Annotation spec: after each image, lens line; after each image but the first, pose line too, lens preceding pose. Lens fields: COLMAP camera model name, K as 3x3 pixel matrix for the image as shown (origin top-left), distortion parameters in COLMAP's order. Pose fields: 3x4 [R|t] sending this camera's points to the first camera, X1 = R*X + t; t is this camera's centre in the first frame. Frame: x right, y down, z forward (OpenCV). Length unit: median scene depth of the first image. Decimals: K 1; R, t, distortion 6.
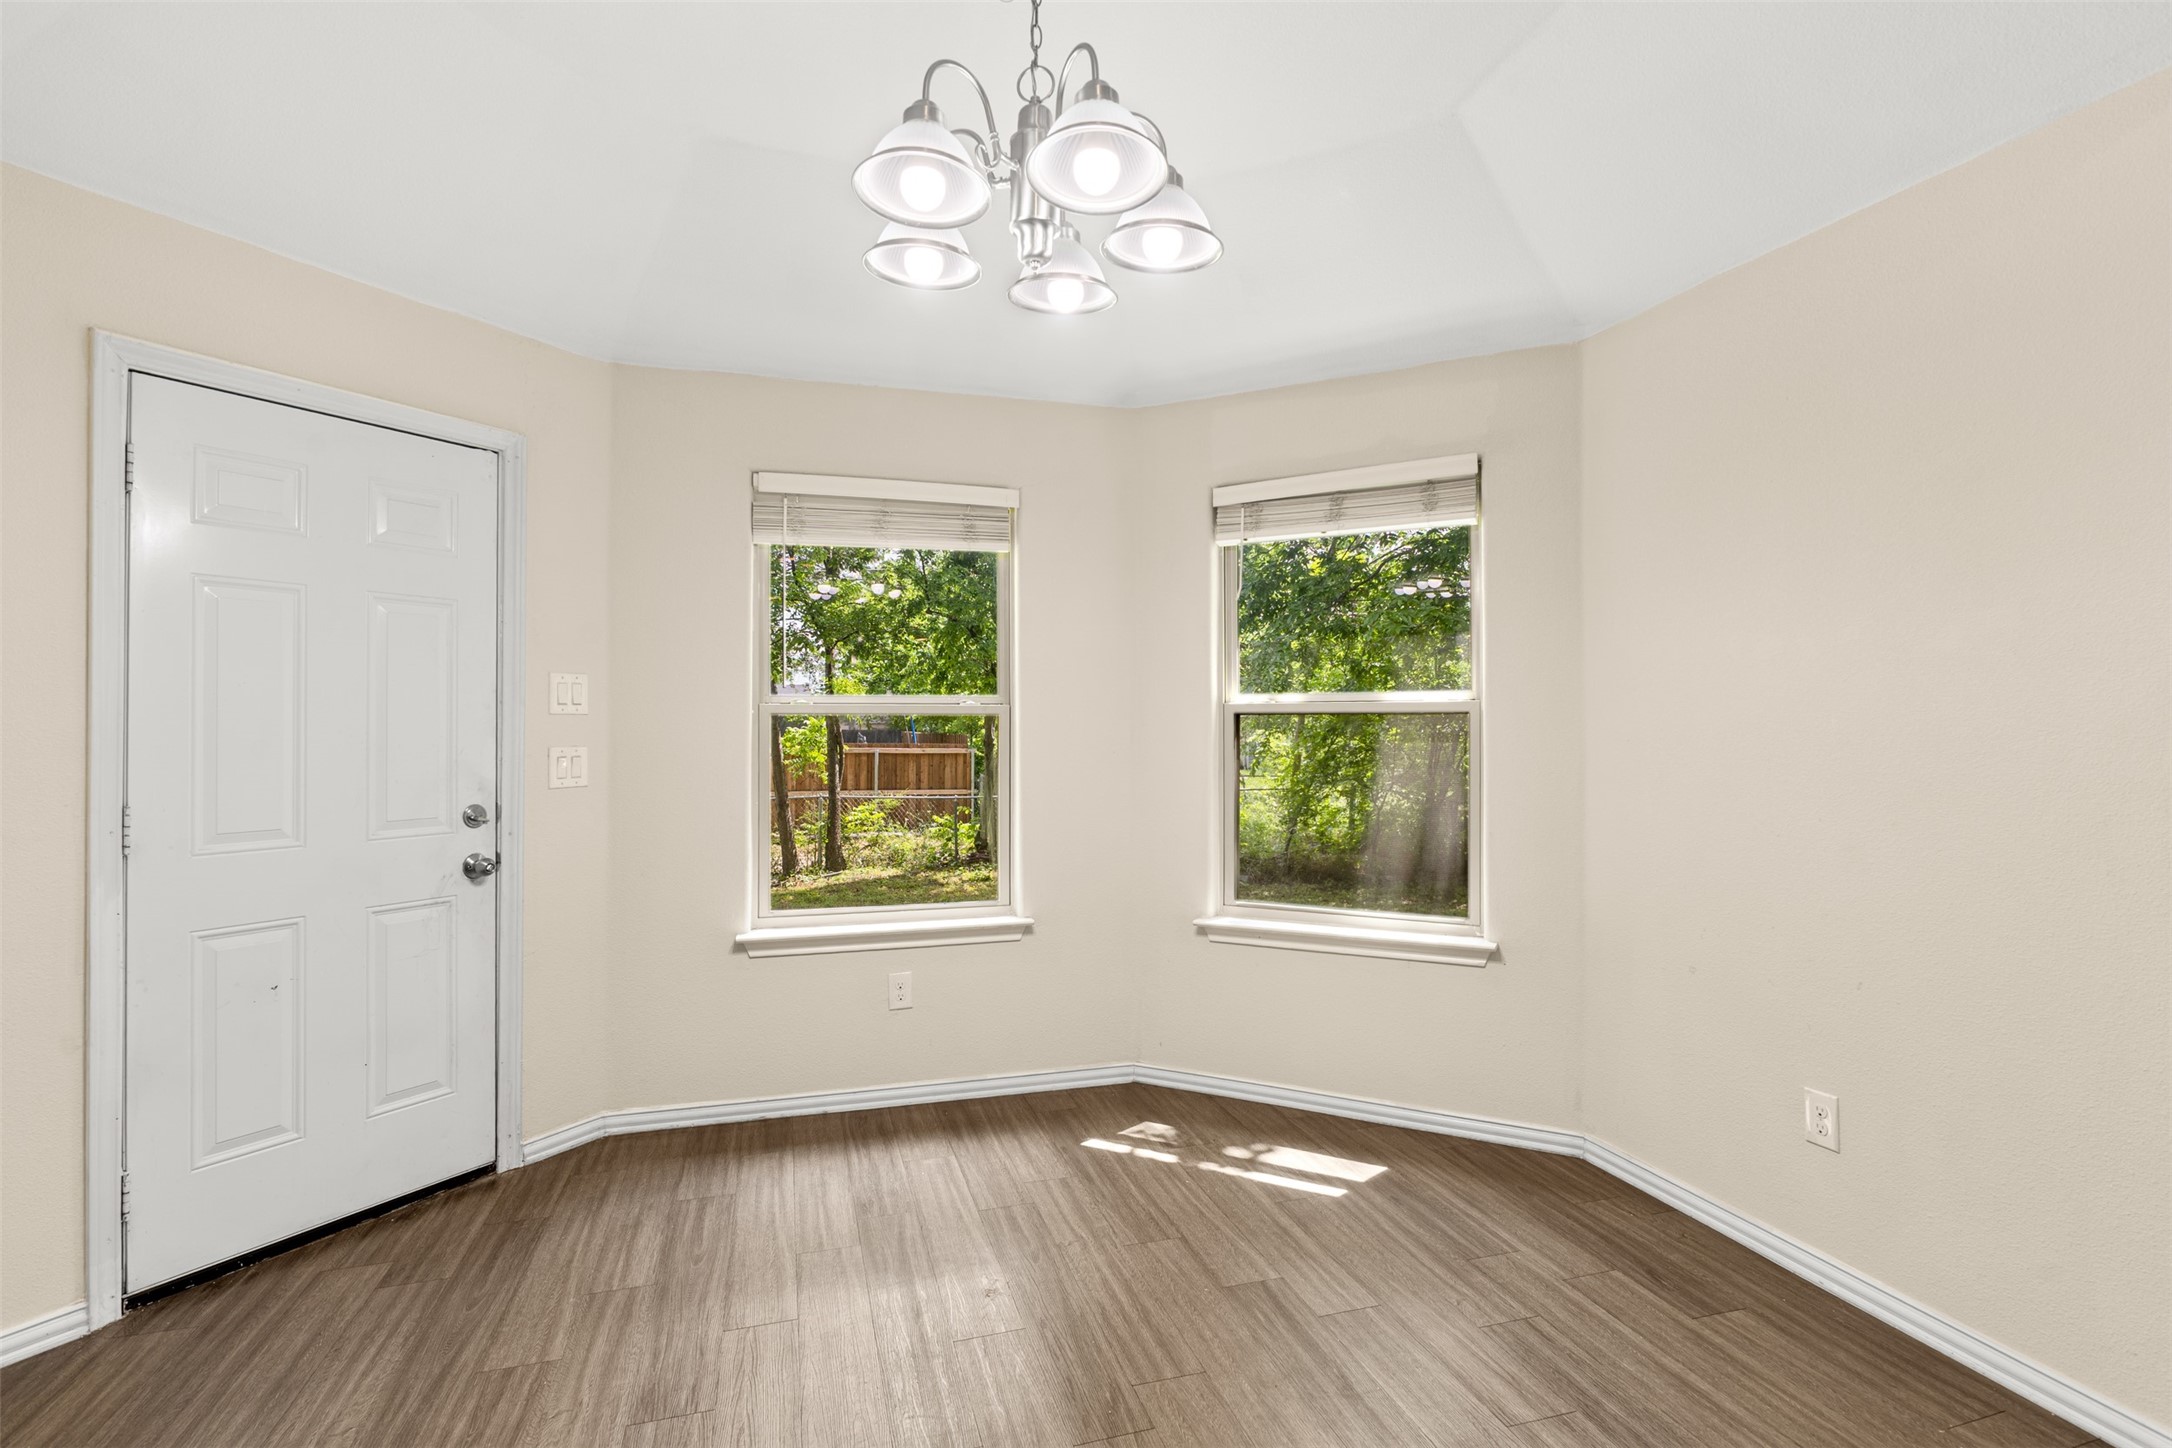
lens RADIAL K [[1038.9, 0, 1090.3], [0, 1038.9, 717.1], [0, 0, 1]] dist [-0.001520, -0.001039]
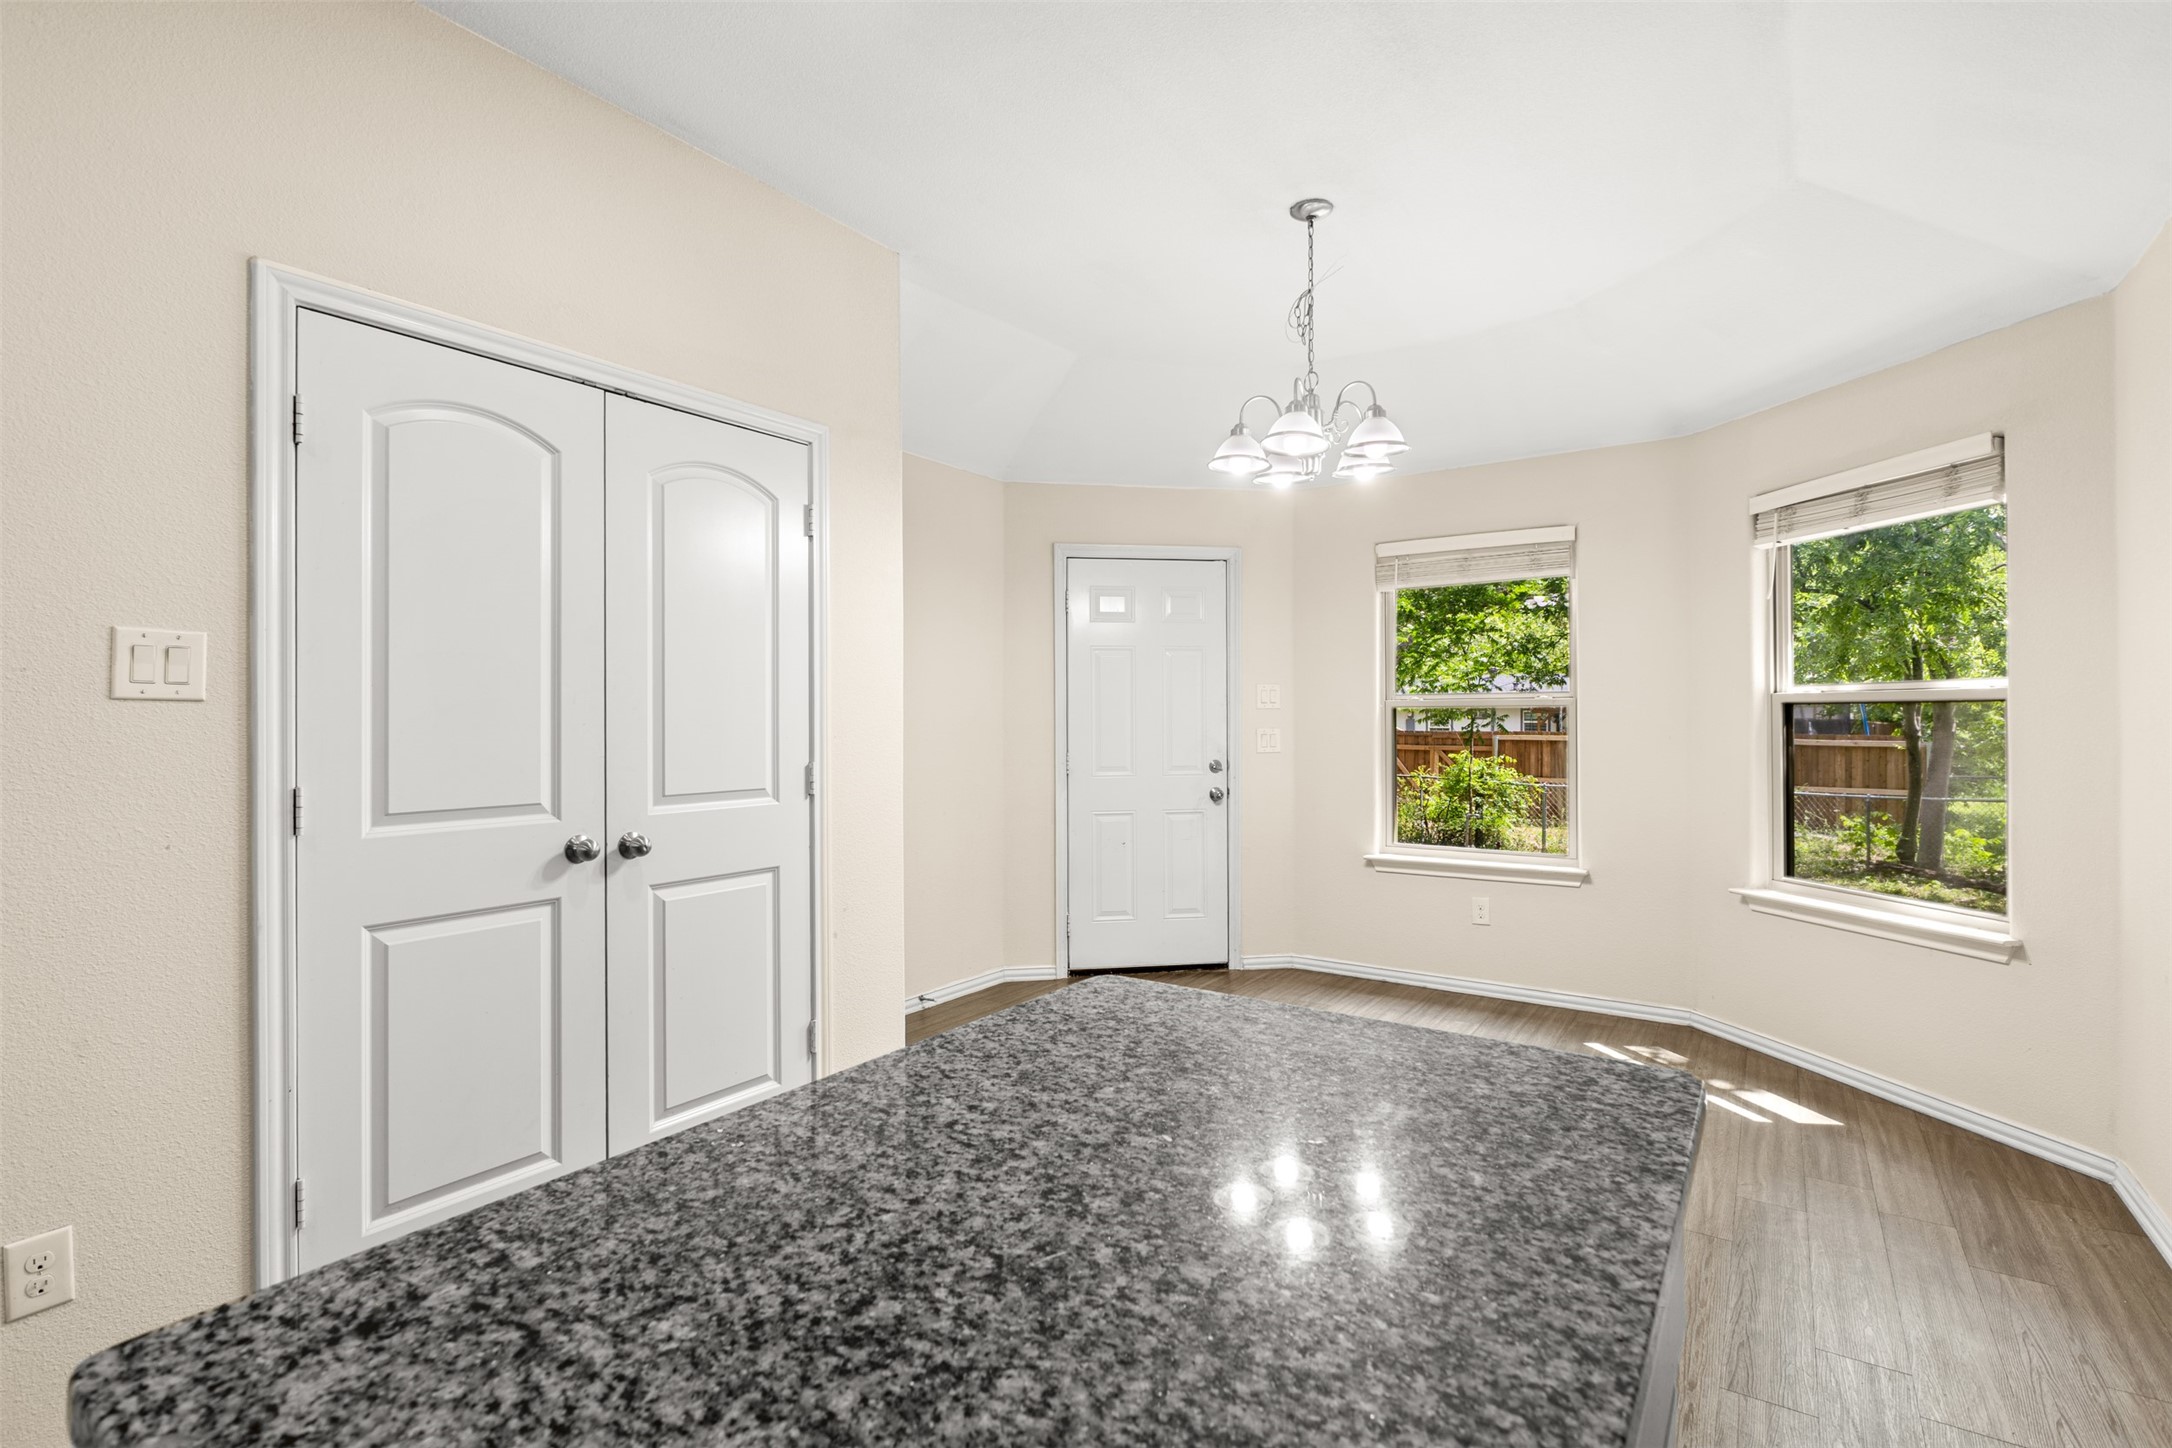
lens RADIAL K [[1038.9, 0, 1087.9], [0, 1038.9, 720.8], [0, 0, 1]] dist [-0.001520, -0.001039]
pose [[0.627724, 0.001363, -0.778435, 0.572386], [0.008470, 0.999927, 0.008581, -0.000401], [0.778390, -0.011980, 0.627666, -0.254766]]
